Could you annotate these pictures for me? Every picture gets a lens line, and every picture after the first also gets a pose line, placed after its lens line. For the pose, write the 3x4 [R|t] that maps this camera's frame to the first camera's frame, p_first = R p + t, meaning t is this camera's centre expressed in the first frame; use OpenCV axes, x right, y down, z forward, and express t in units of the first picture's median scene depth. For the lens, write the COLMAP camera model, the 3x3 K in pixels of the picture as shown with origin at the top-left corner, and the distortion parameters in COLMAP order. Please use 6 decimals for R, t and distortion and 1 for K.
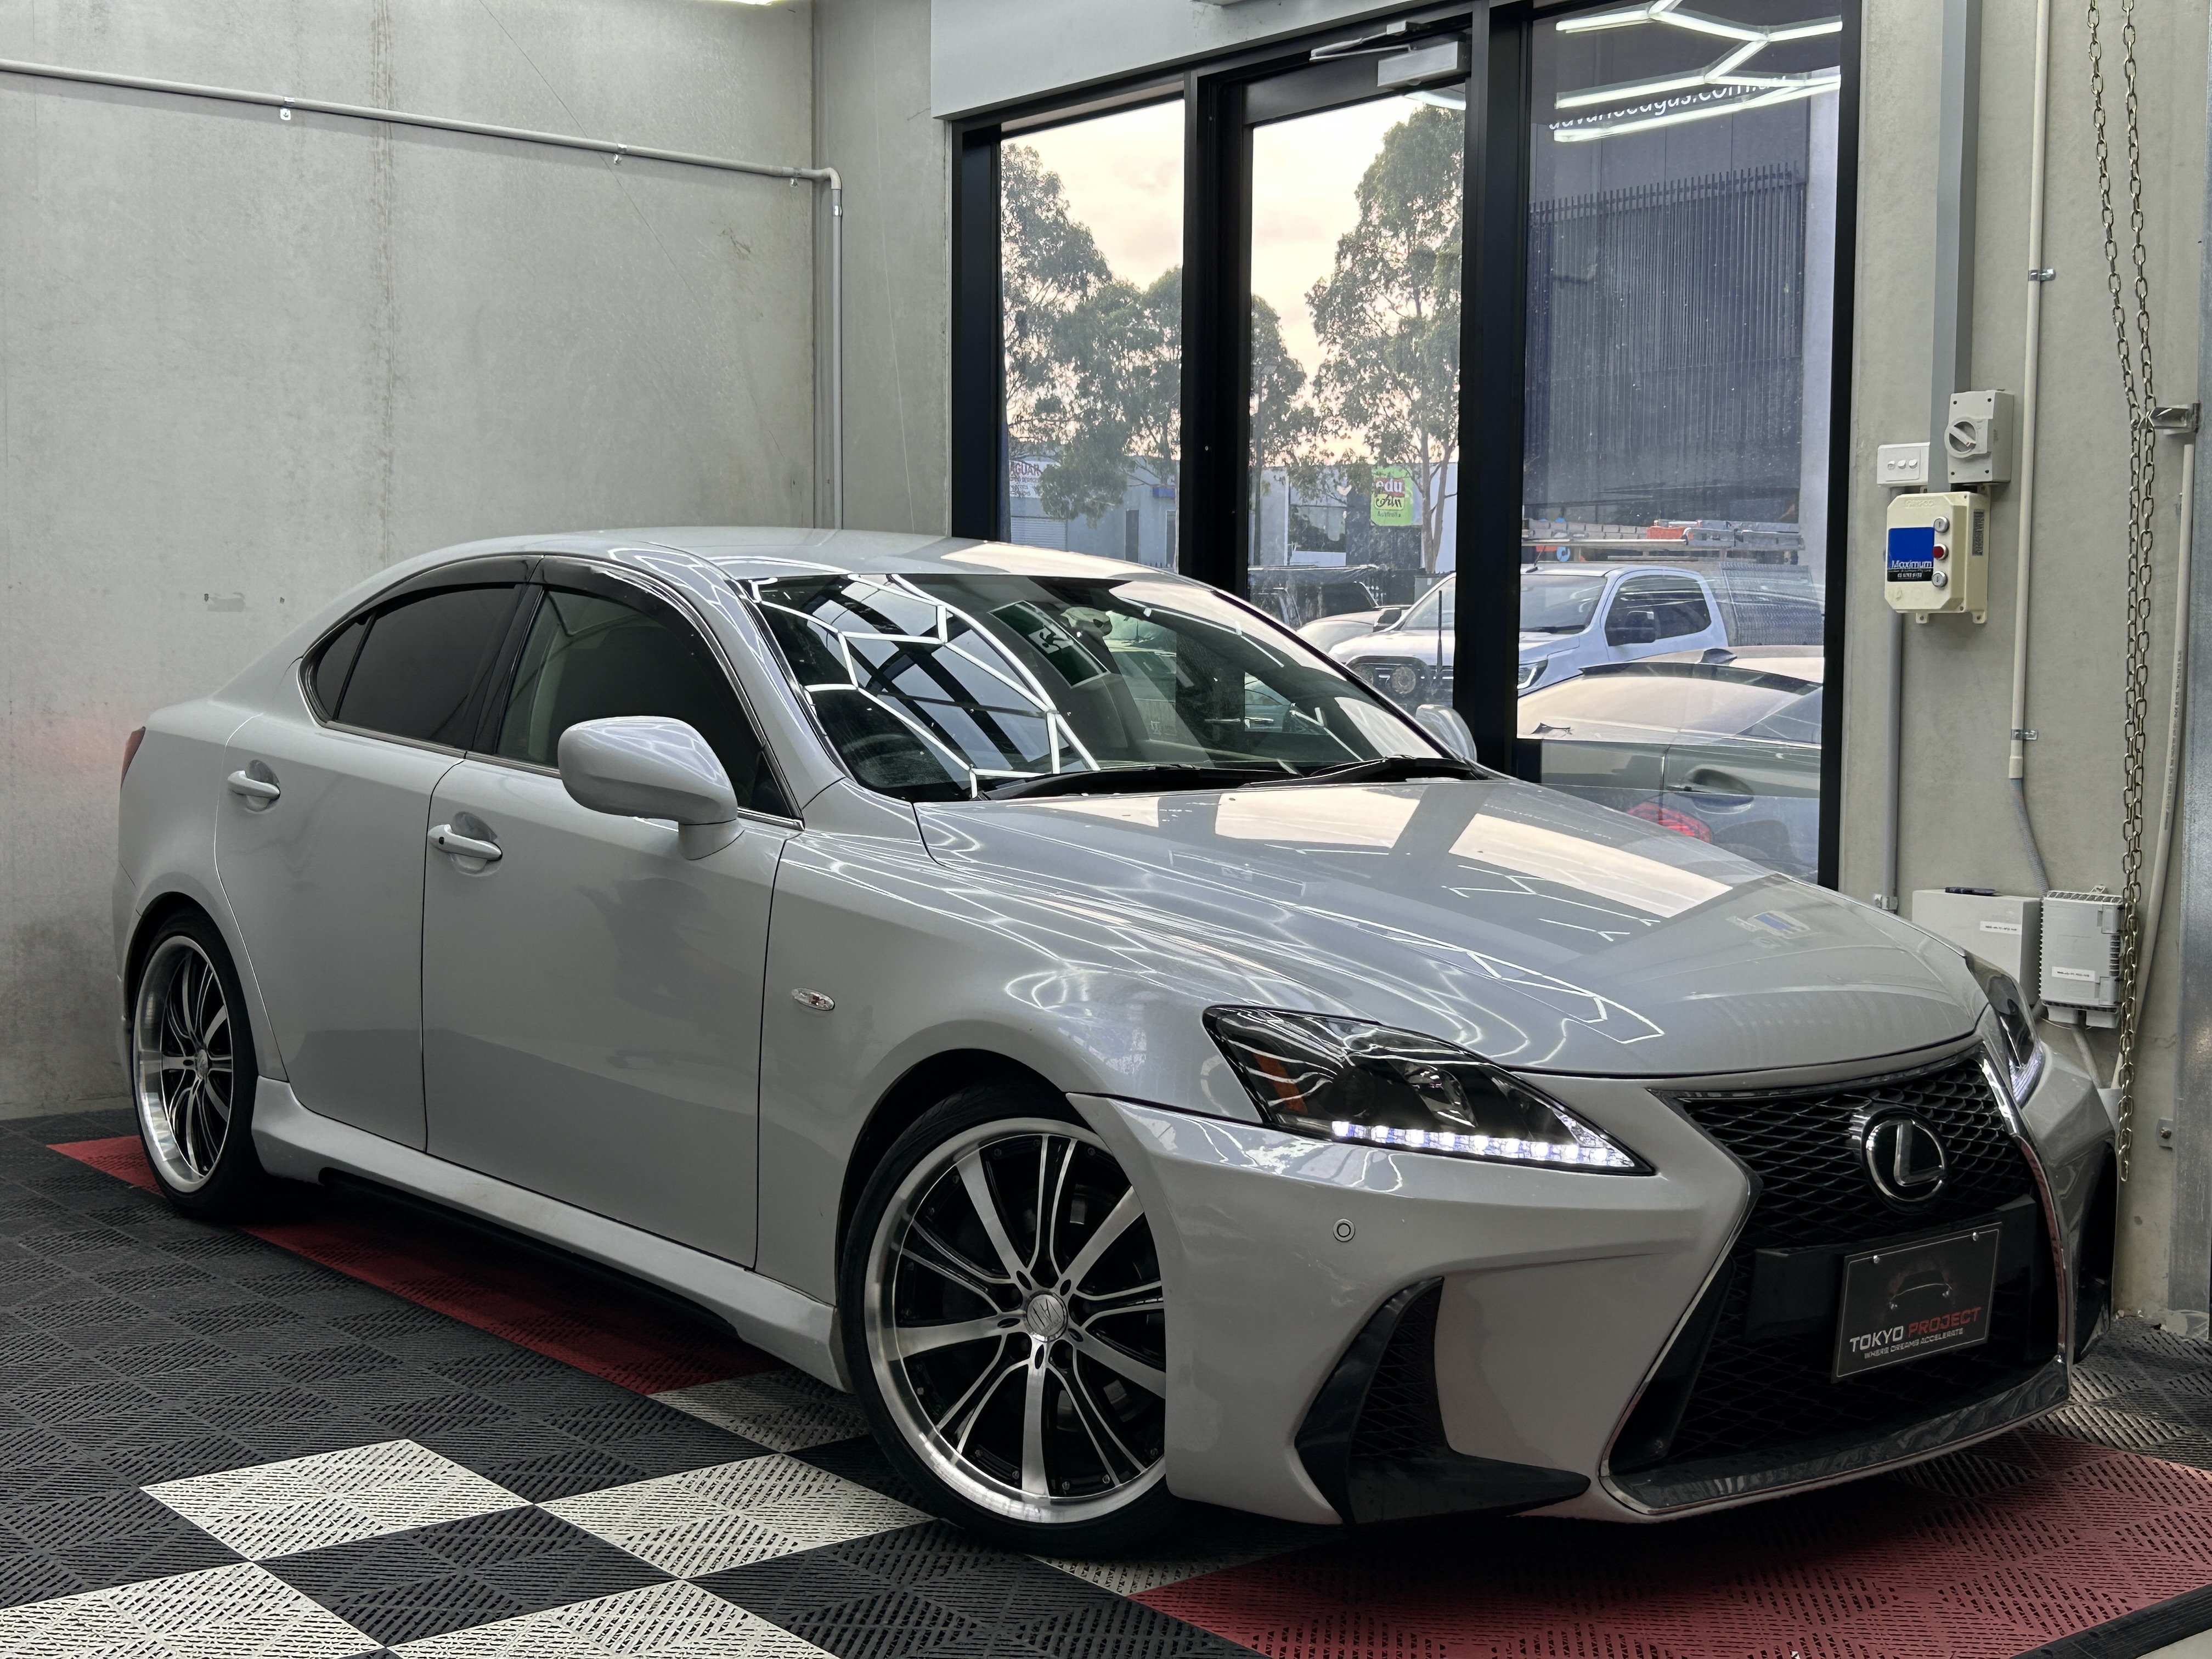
lens RADIAL K [[2862.0, 0, 1114.4], [0, 2862.0, 829.7], [0, 0, 1]] dist [0.040157, 0.000000]
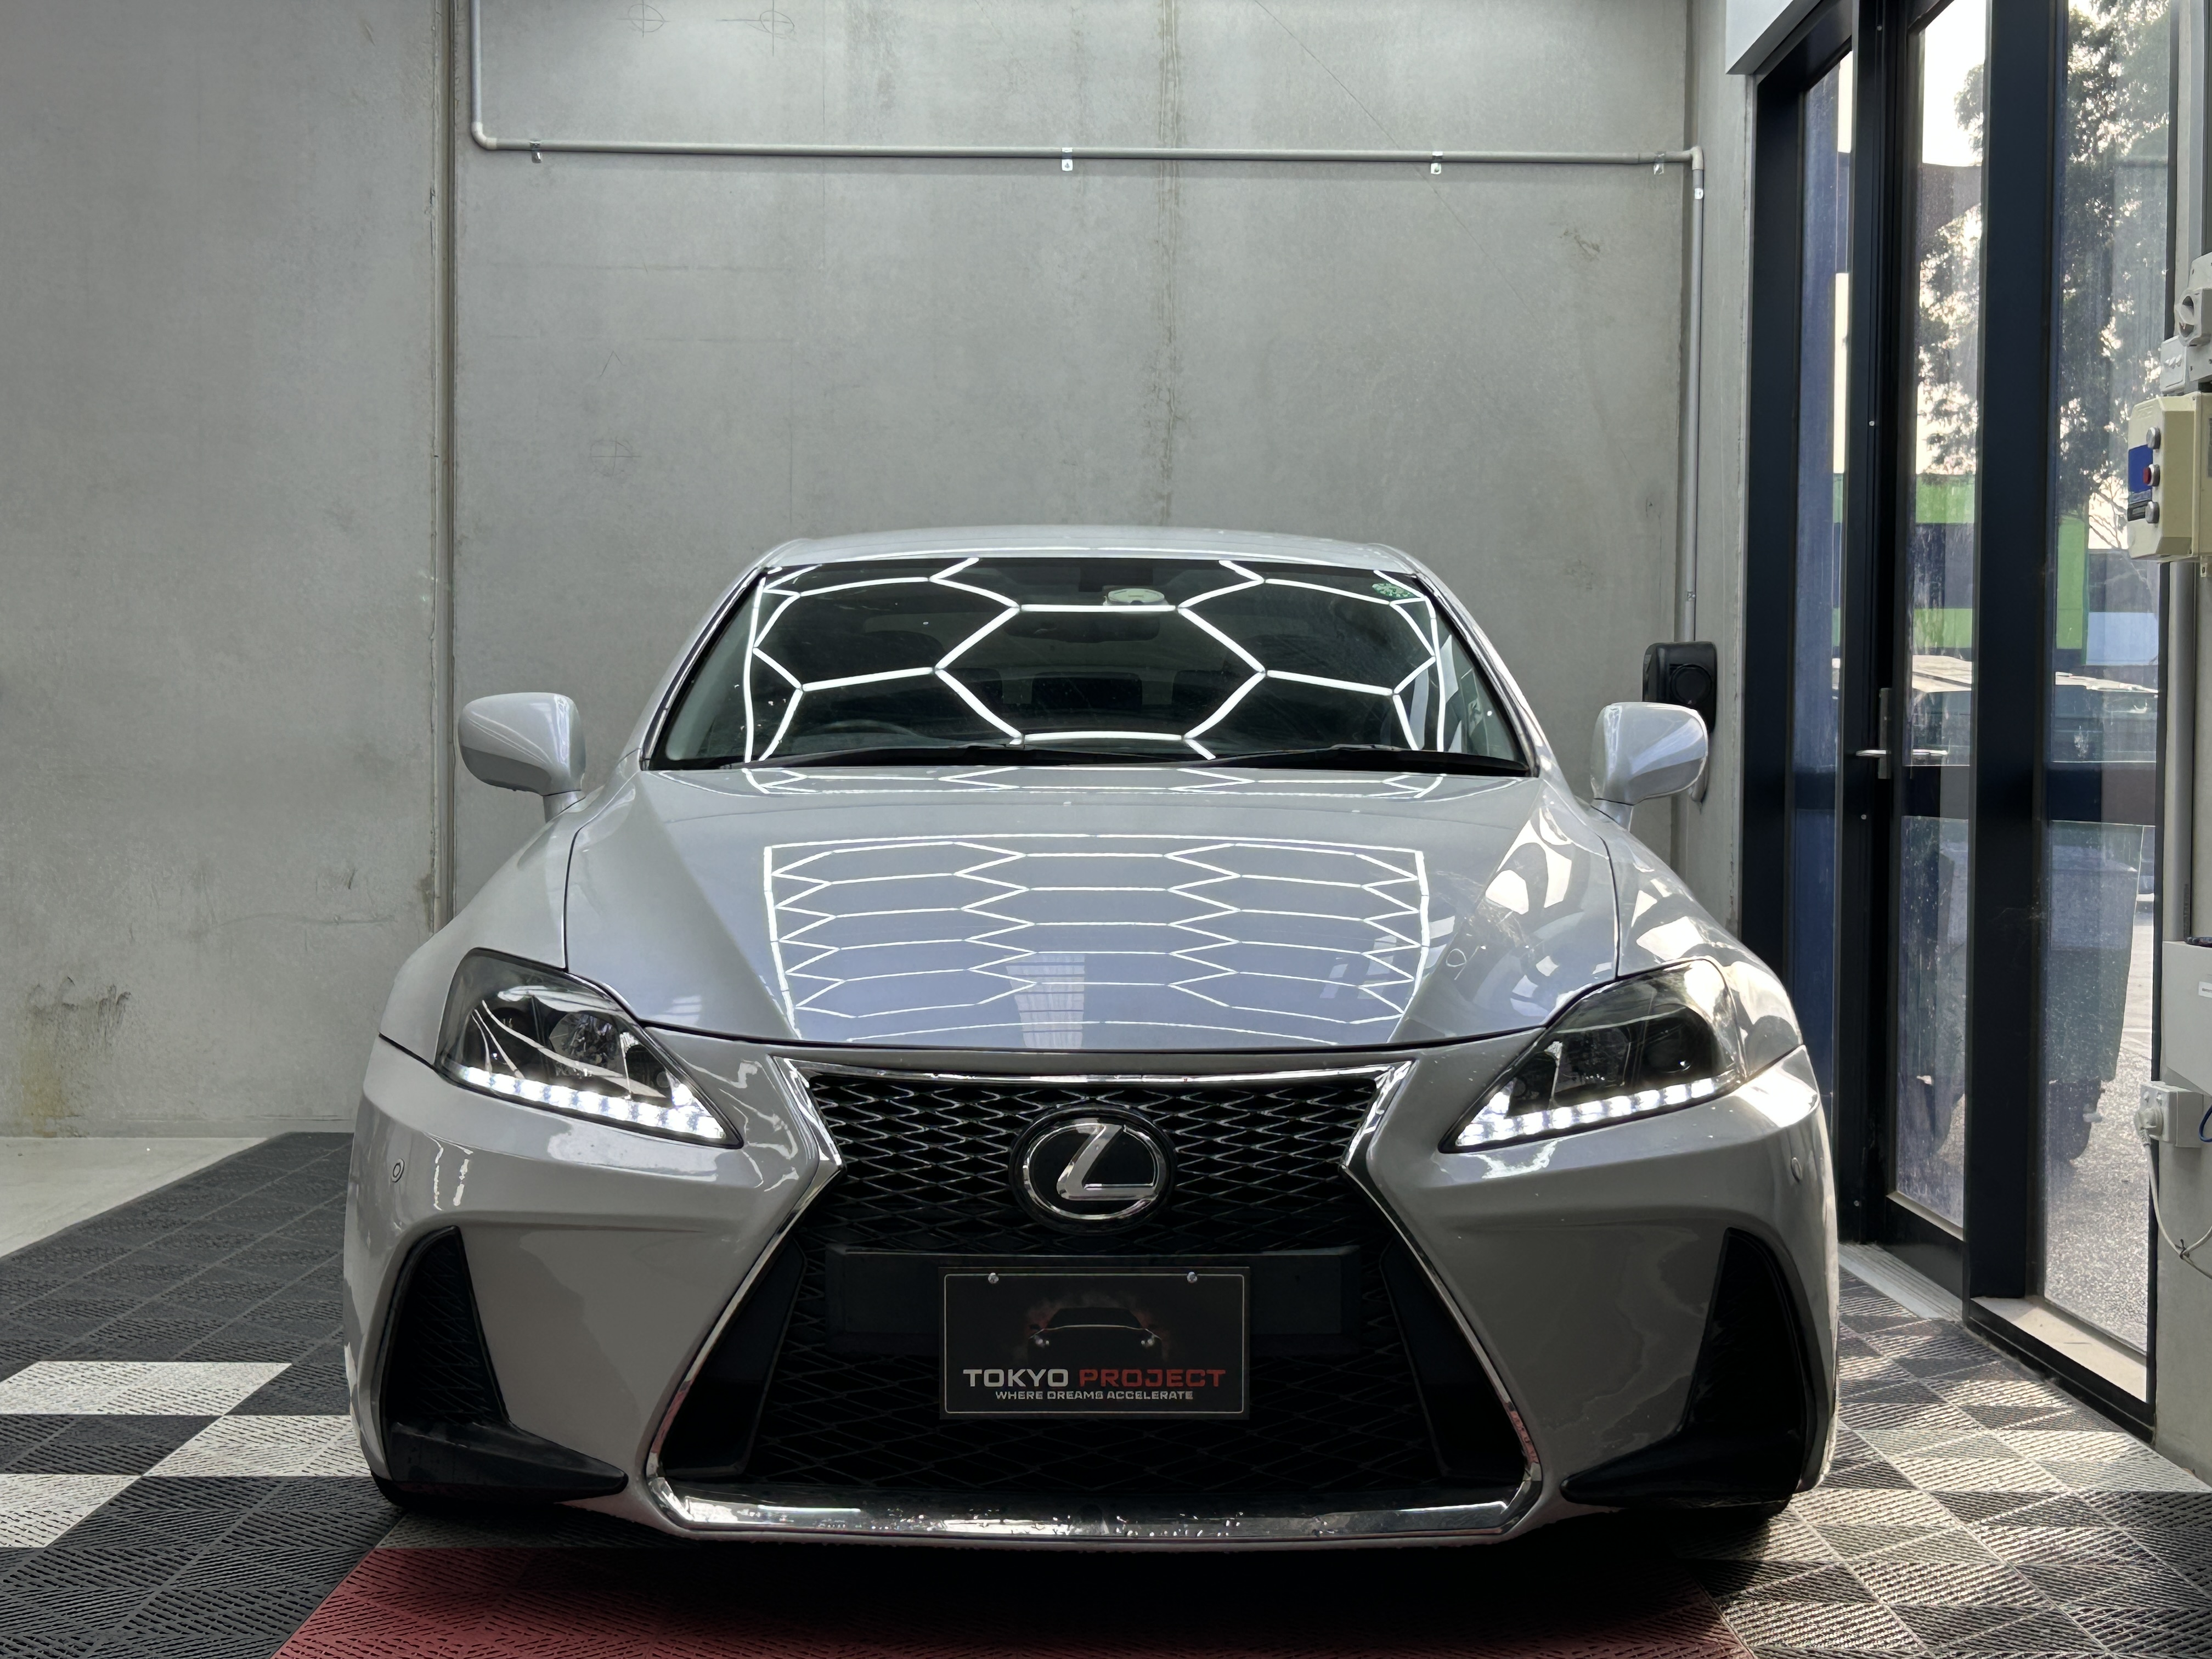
lens RADIAL K [[3230.4, 0, 1078.4], [0, 3230.4, 854.4], [0, 0, 1]] dist [0.085858, 0.000000]
pose [[0.772978, 0.013903, -0.634280, 0.459707], [-0.041980, 0.998690, -0.029269, 0.027093], [0.633042, 0.049251, 0.772549, 0.142553]]
